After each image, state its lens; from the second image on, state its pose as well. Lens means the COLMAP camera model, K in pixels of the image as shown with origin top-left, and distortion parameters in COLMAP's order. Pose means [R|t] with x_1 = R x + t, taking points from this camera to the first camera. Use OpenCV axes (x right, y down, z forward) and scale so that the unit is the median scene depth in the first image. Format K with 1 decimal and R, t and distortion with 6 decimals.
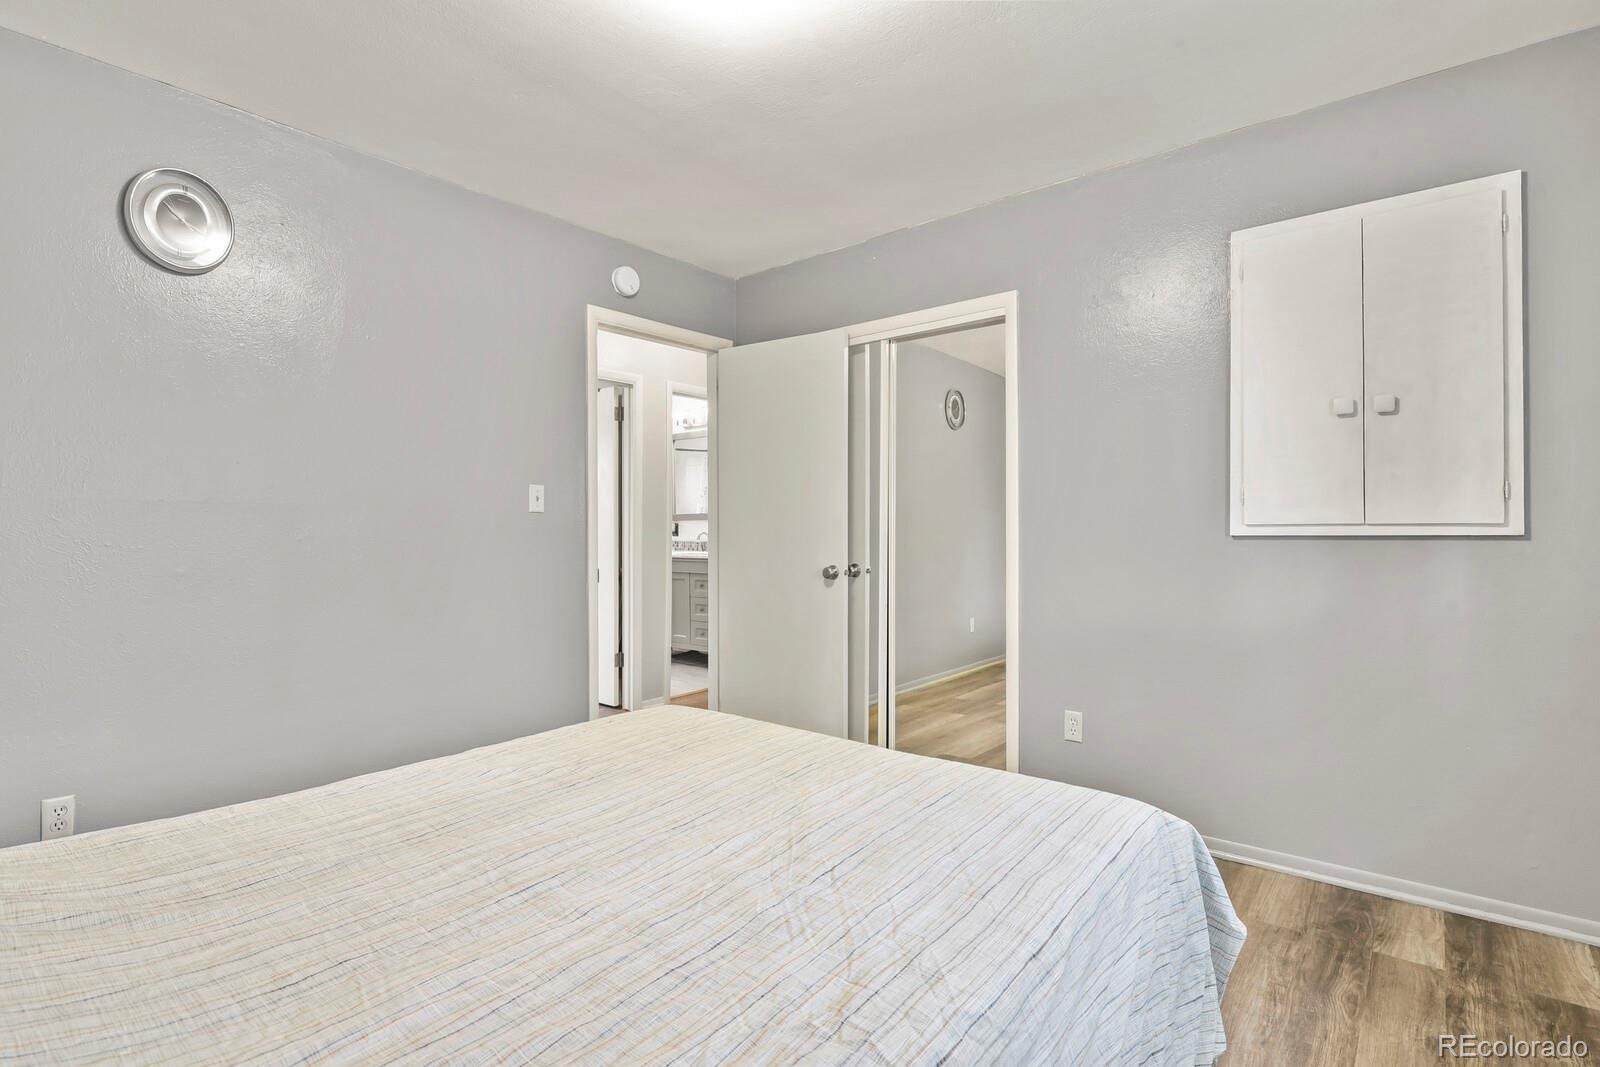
lens RADIAL K [[771.4, 0, 799.7], [0, 771.4, 528.2], [0, 0, 1]] dist [0.004514, -0.005944]
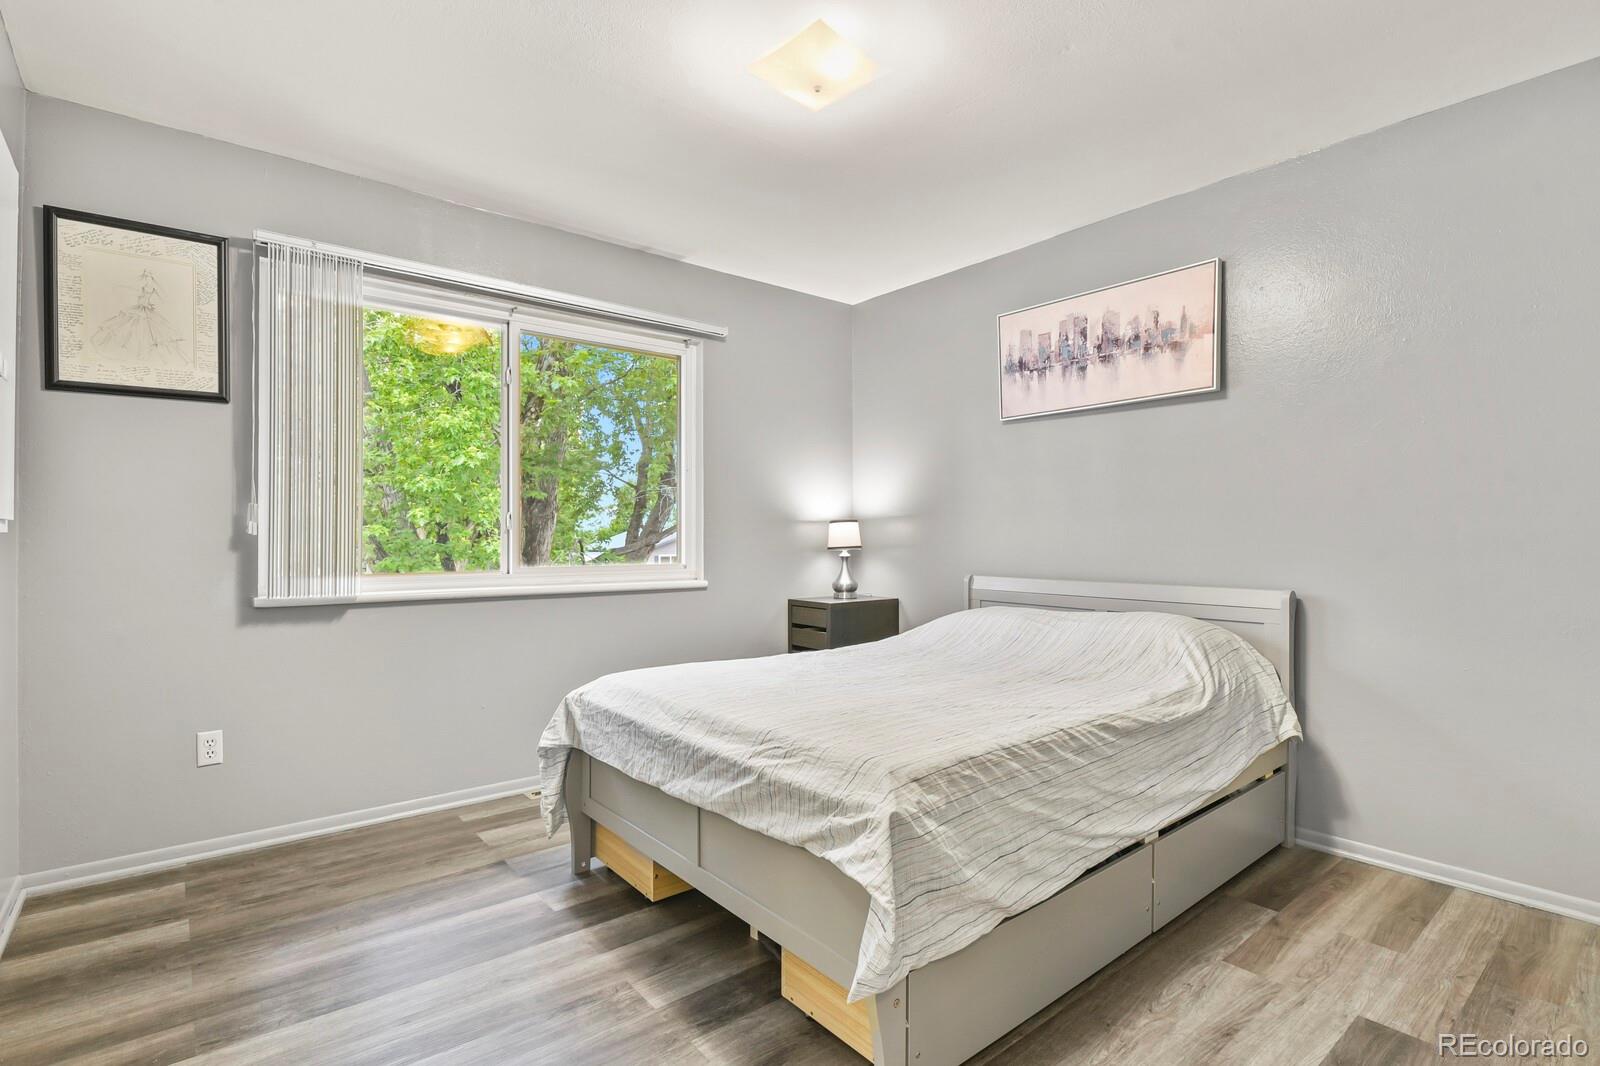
lens RADIAL K [[771.4, 0, 800.1], [0, 771.4, 534.5], [0, 0, 1]] dist [0.004514, -0.005944]
pose [[-0.977712, 0.000482, 0.209951, -0.281927], [0.001513, 0.999988, 0.004750, 0.001091], [-0.209946, 0.004962, -0.977700, 1.890313]]
